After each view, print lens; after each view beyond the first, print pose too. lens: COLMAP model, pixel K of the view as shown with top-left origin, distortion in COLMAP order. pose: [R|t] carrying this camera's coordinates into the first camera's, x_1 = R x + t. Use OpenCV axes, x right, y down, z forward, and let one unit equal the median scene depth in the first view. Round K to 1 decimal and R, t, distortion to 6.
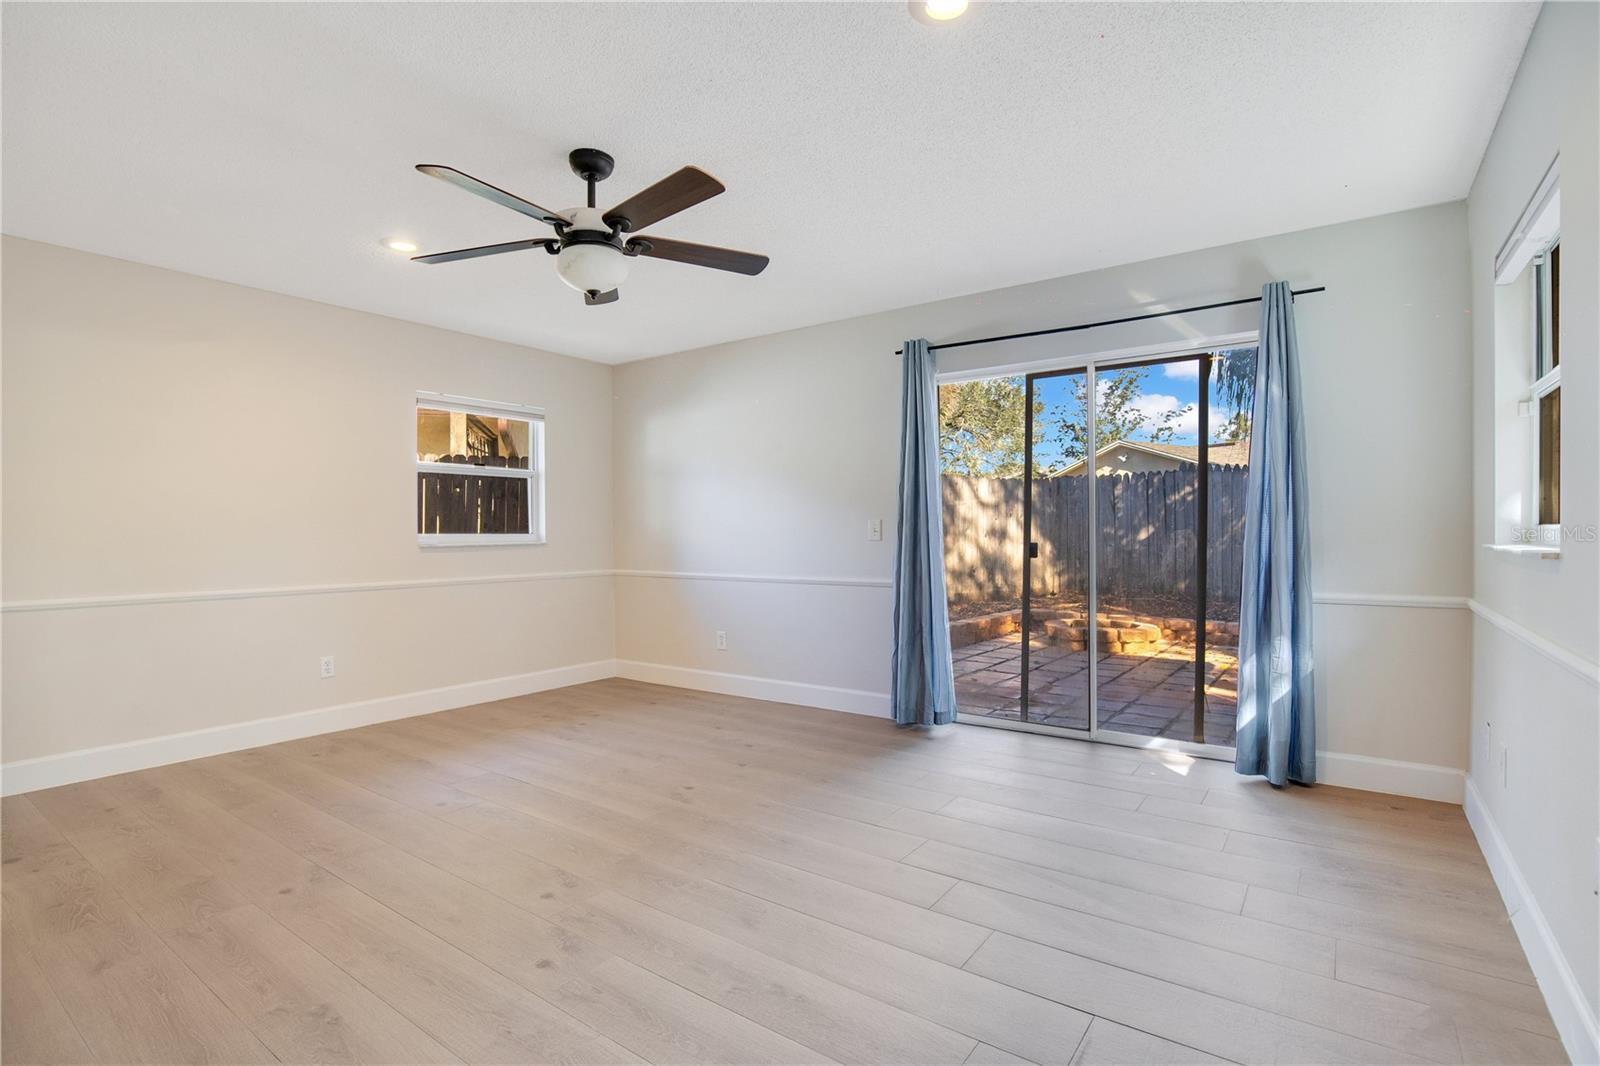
lens RADIAL K [[746.9, 0, 800.0], [0, 746.9, 533.0], [0, 0, 1]] dist [-0.017870, 0.000322]
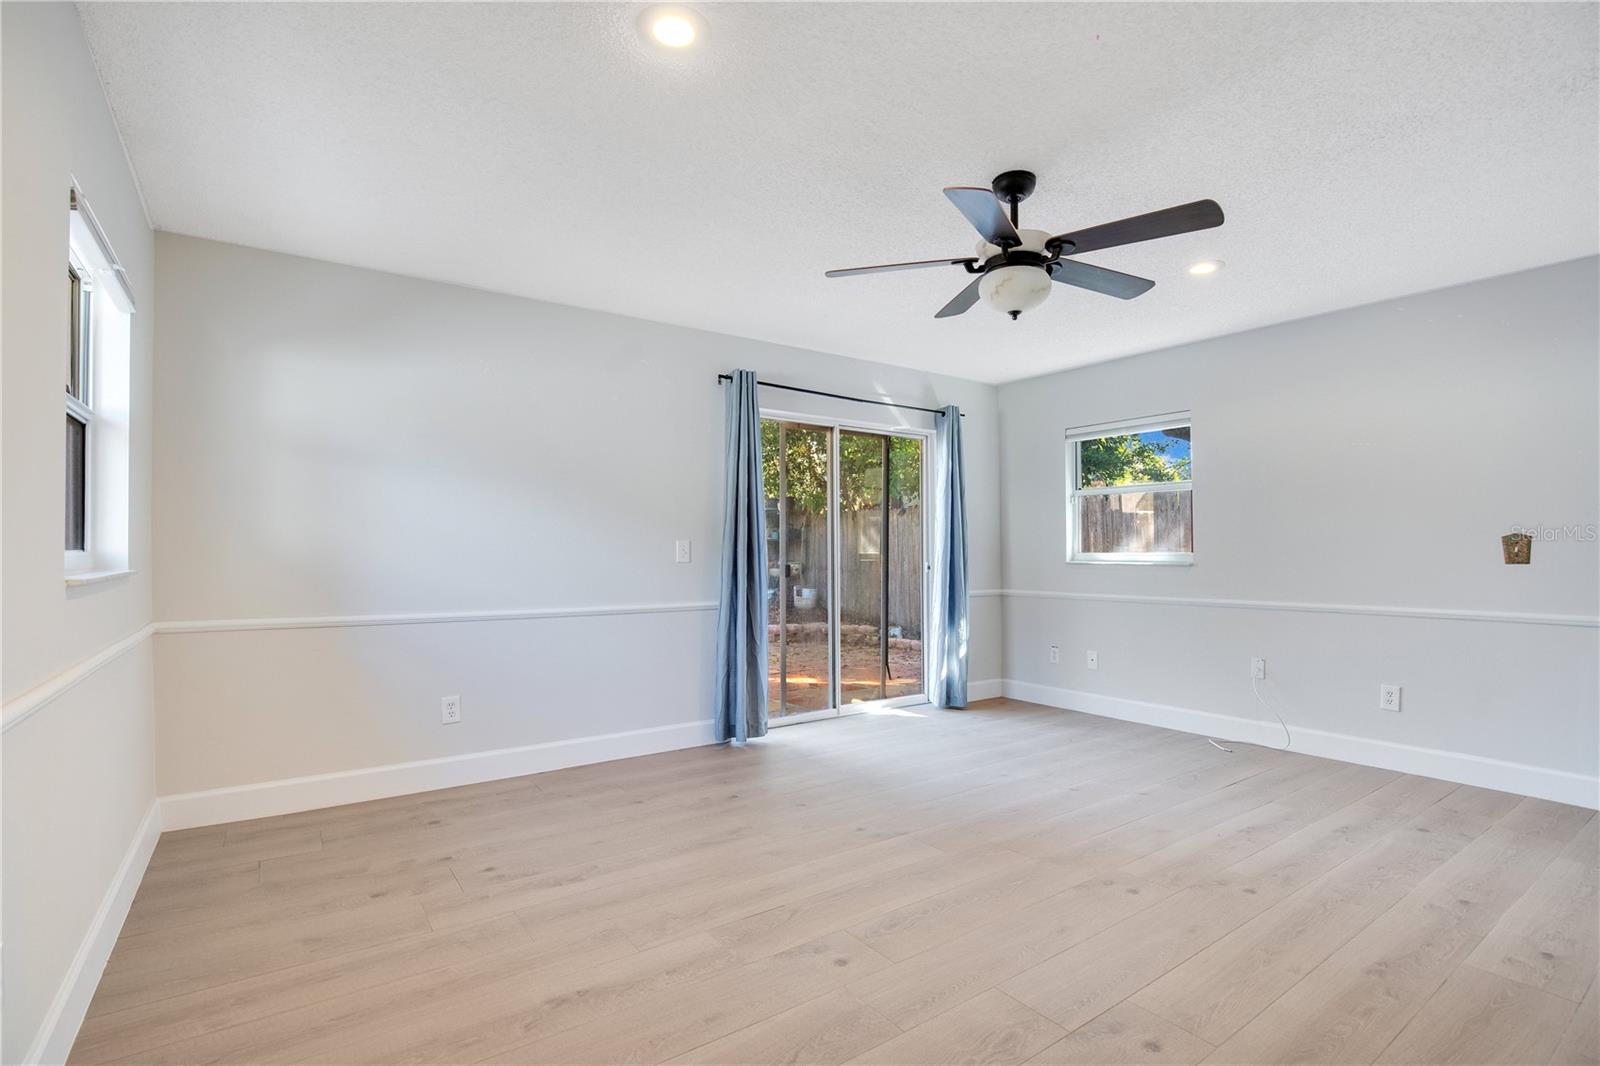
lens RADIAL K [[756.9, 0, 798.8], [0, 756.9, 530.4], [0, 0, 1]] dist [-0.038068, 0.011807]
pose [[0.326742, 0.036167, 0.944421, -1.102402], [-0.002178, 0.999294, -0.037514, 0.007118], [-0.945111, 0.010201, 0.326590, 0.790479]]
